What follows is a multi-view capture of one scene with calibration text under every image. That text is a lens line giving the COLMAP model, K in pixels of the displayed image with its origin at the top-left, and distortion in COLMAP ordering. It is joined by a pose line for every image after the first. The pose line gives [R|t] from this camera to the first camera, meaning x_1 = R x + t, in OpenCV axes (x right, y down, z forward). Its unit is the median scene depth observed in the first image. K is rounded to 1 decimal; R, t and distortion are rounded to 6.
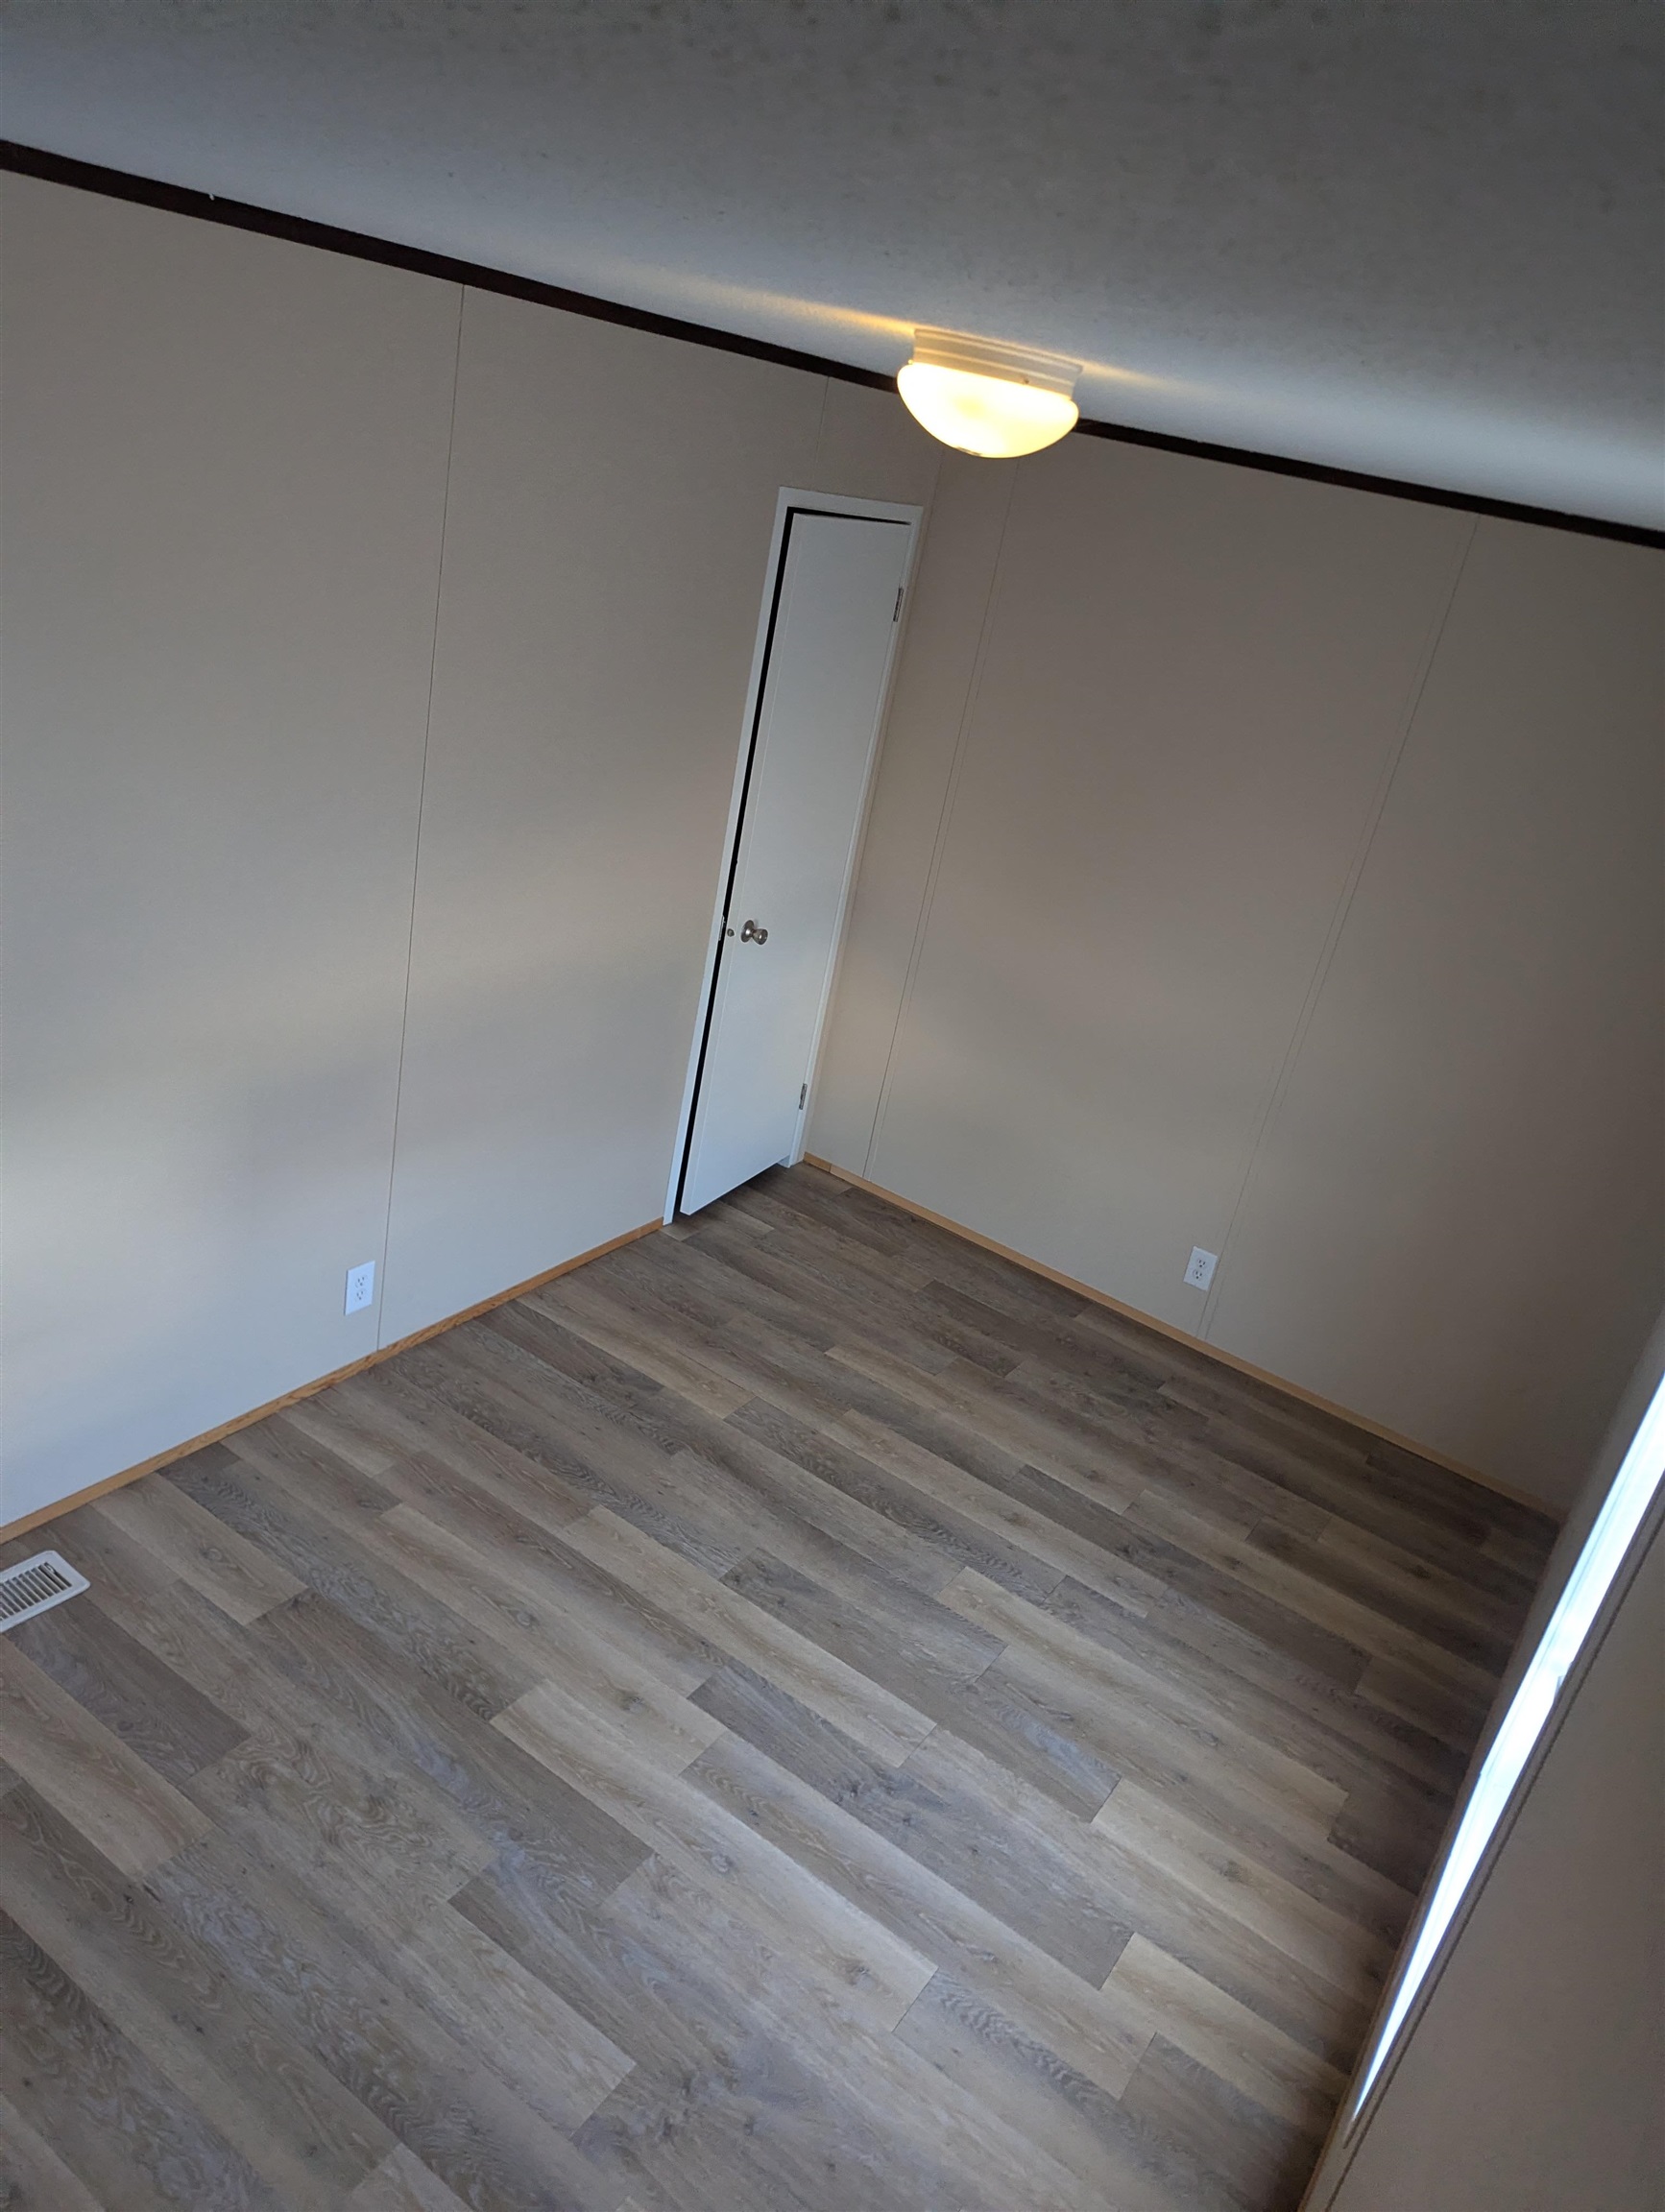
lens RADIAL K [[1541.1, 0, 844.0], [0, 1541.1, 1135.1], [0, 0, 1]] dist [0.082202, -0.070172]
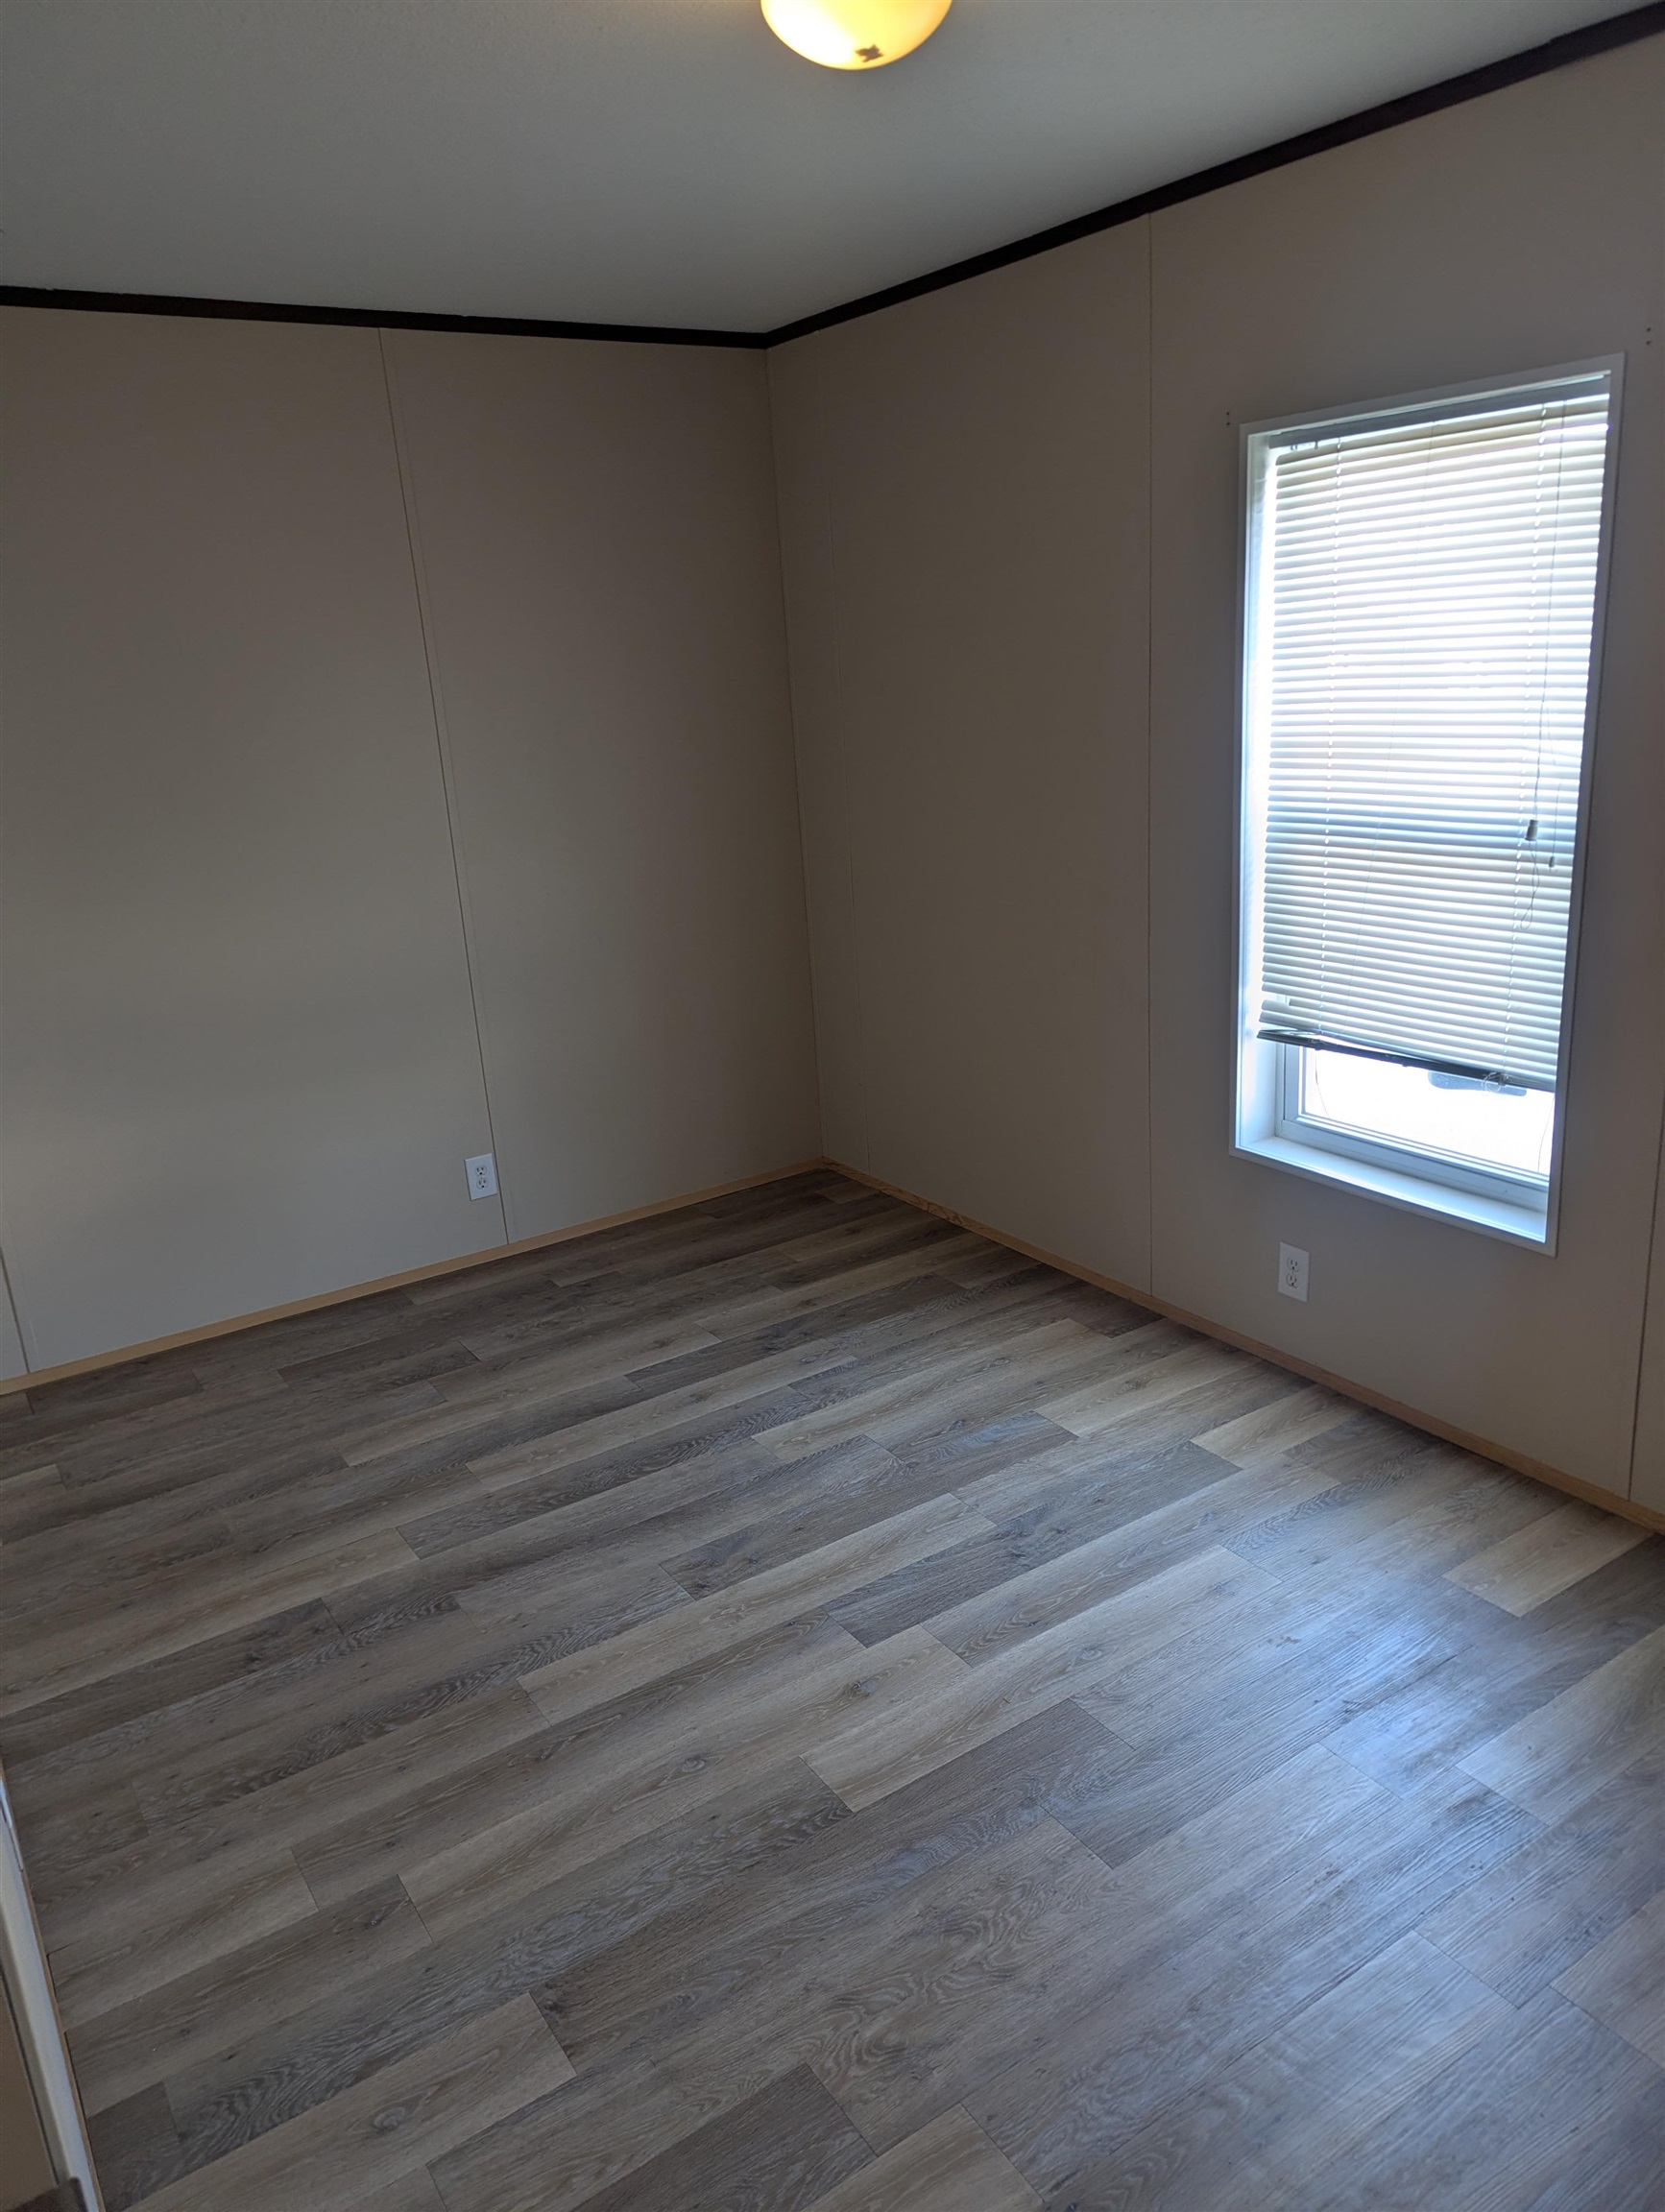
lens RADIAL K [[1541.1, 0, 844.0], [0, 1541.1, 1135.1], [0, 0, 1]] dist [0.082202, -0.070172]
pose [[0.364167, -0.477894, 0.799374, -0.589237], [0.510482, 0.820316, 0.257856, -0.090005], [-0.778967, 0.314164, 0.542689, 0.403975]]
